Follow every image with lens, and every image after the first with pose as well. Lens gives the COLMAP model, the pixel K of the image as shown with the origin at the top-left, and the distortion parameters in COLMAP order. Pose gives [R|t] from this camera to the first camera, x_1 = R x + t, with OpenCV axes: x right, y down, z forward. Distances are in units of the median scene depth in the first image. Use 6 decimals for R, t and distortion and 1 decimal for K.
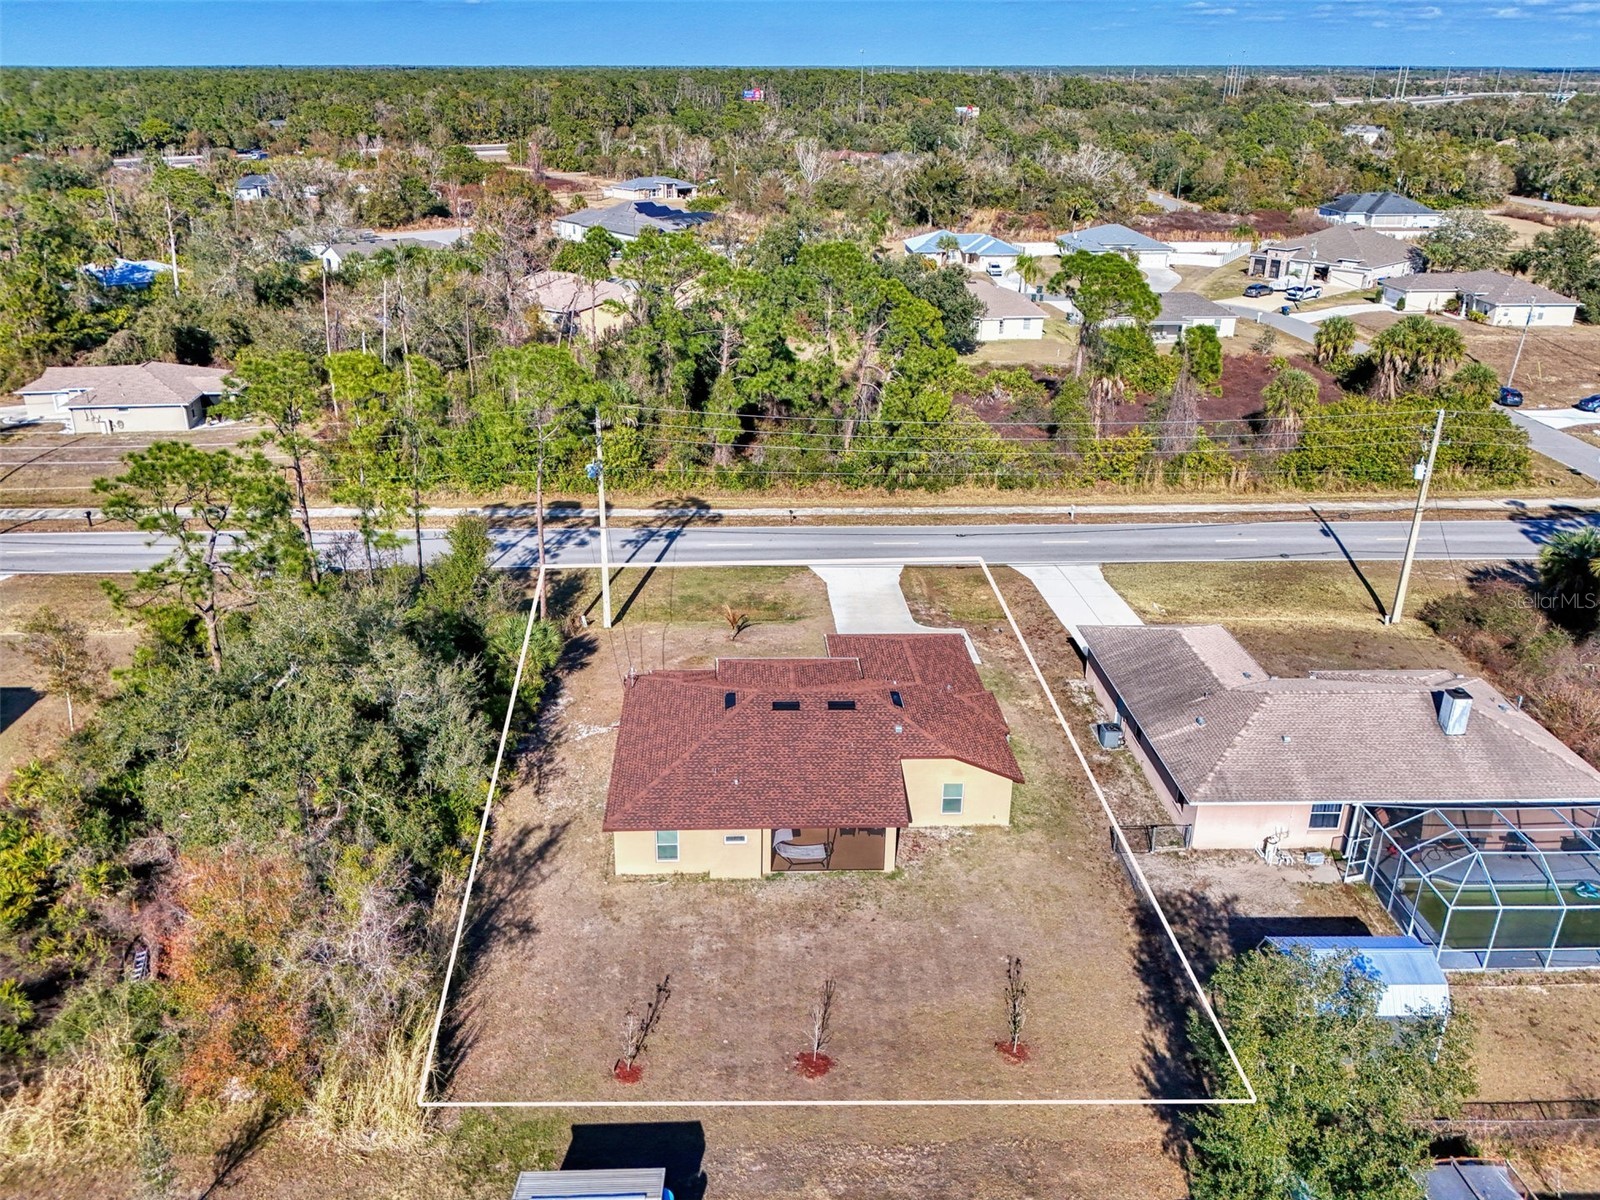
lens RADIAL K [[1213.3, 0, 762.3], [0, 1213.3, 518.7], [0, 0, 1]] dist [0.058374, -0.059674]
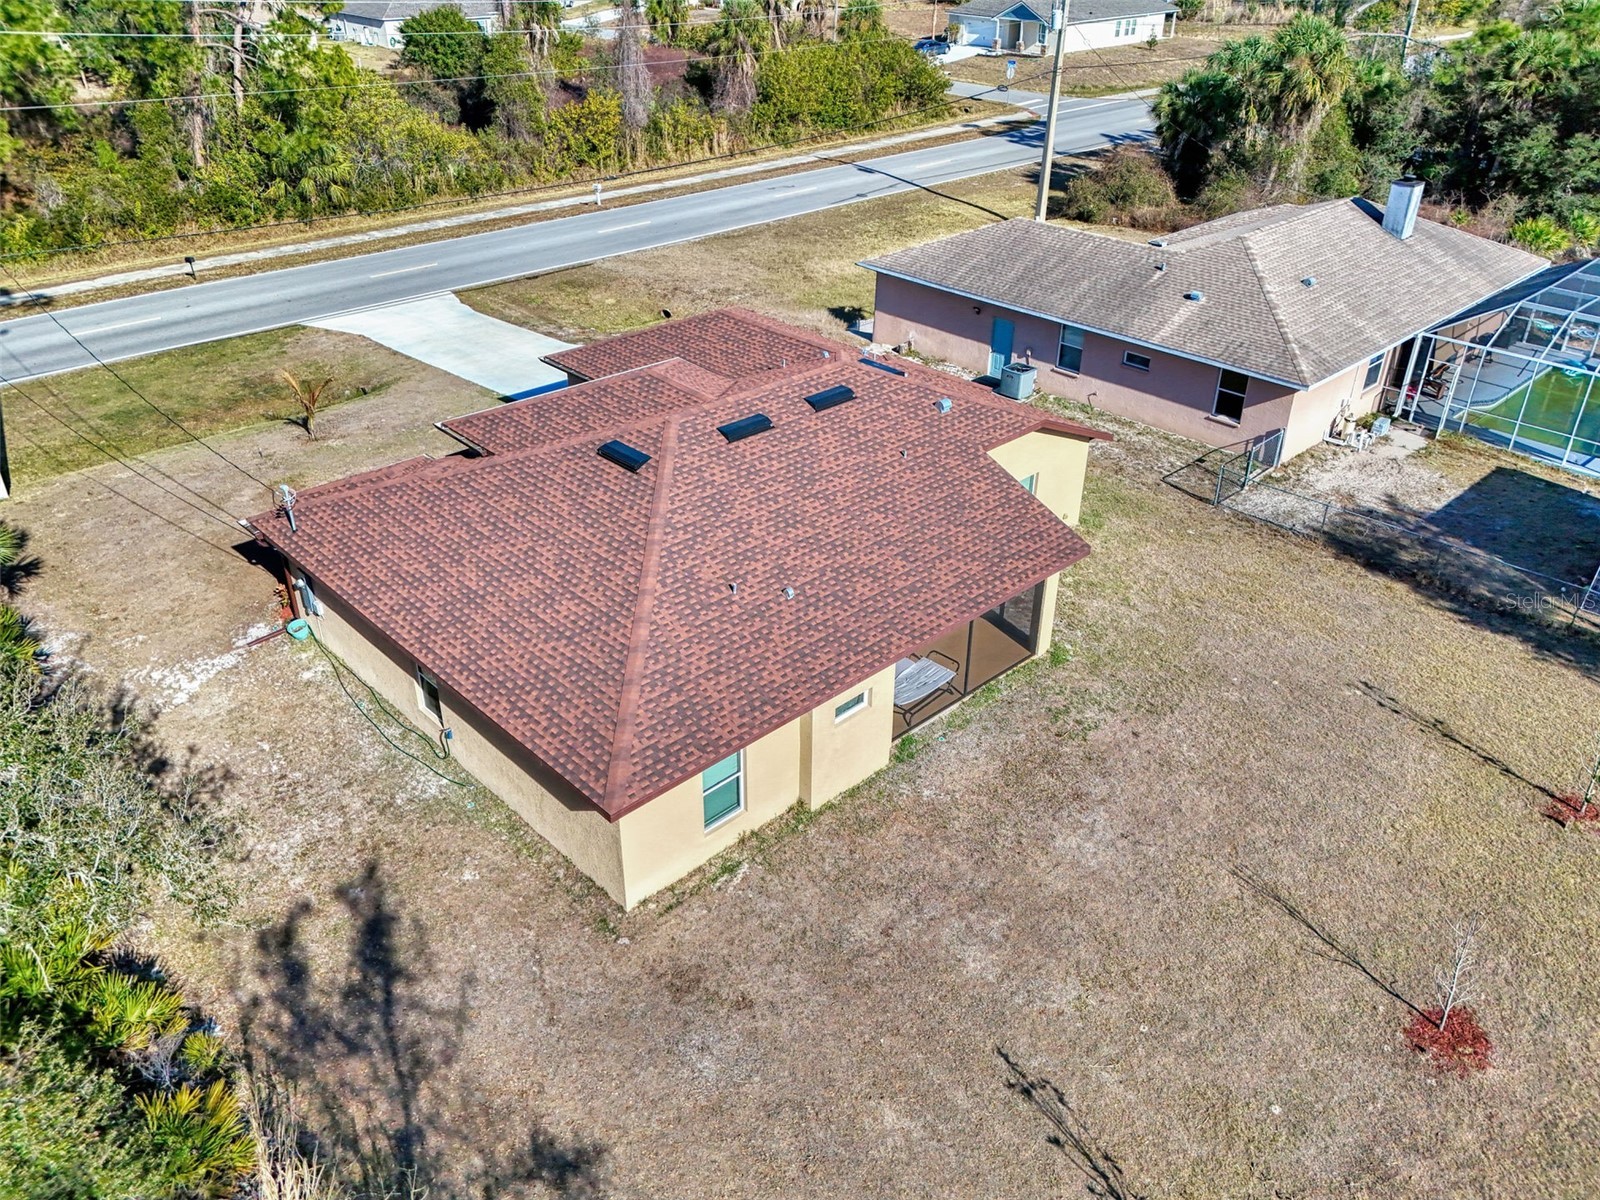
lens RADIAL K [[1213.3, 0, 808.1], [0, 1213.3, 566.7], [0, 0, 1]] dist [0.058374, -0.059674]
pose [[0.741158, -0.324744, 0.587559, -0.228660], [0.222546, 0.944577, 0.241345, 0.086736], [-0.633370, -0.048116, 0.772352, 0.553981]]
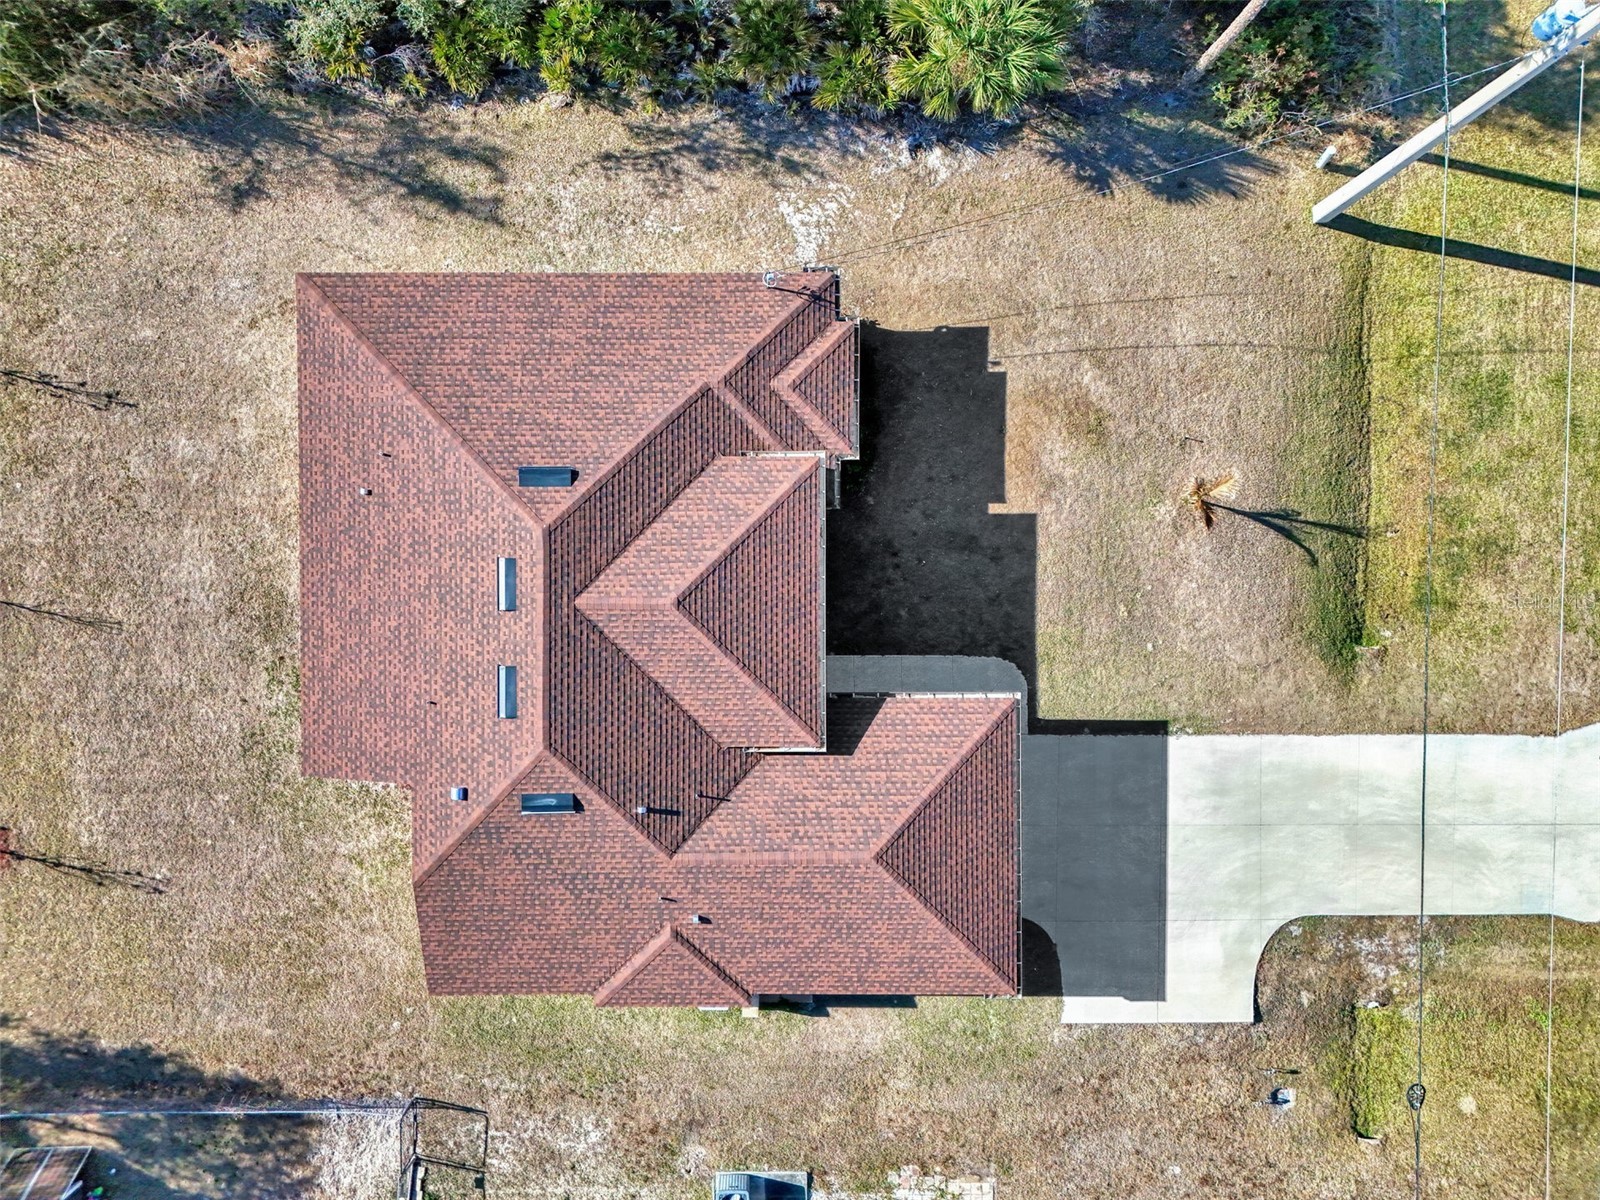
lens RADIAL K [[1213.3, 0, 794.2], [0, 1213.3, 629.5], [0, 0, 1]] dist [0.058374, -0.059674]
pose [[-0.028706, 0.999291, 0.024373, 0.020064], [-0.333736, -0.032565, 0.942104, -0.336400], [0.942229, 0.018910, 0.334434, 0.843979]]
